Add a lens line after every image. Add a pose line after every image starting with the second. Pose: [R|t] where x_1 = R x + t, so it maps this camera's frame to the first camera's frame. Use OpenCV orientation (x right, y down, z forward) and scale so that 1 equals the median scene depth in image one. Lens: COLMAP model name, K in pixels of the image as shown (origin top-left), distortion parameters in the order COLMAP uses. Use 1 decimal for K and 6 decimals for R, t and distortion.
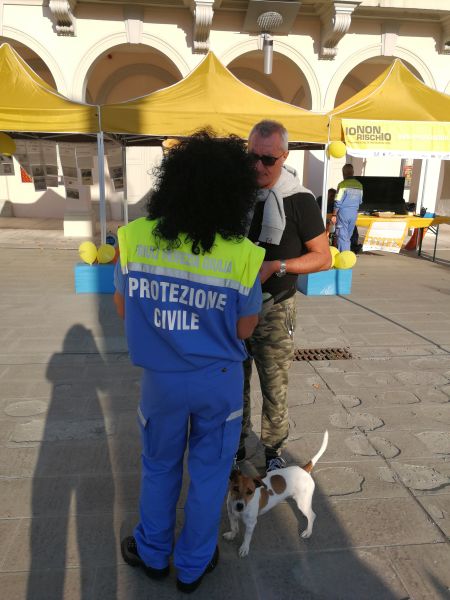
lens RADIAL K [[481.9, 0, 221.9], [0, 481.9, 295.5], [0, 0, 1]] dist [0.019506, -0.014594]
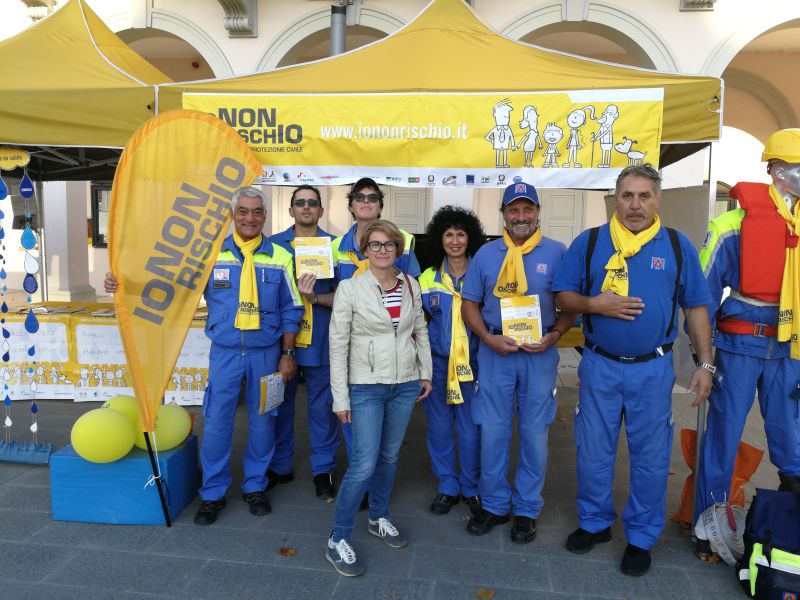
lens RADIAL K [[642.6, 0, 401.3], [0, 642.6, 298.4], [0, 0, 1]] dist [0.019506, -0.014594]
pose [[0.968655, 0.034604, -0.245988, 0.568926], [-0.070086, 0.988090, -0.136988, -0.123639], [0.238318, 0.149934, 0.959544, 0.524135]]
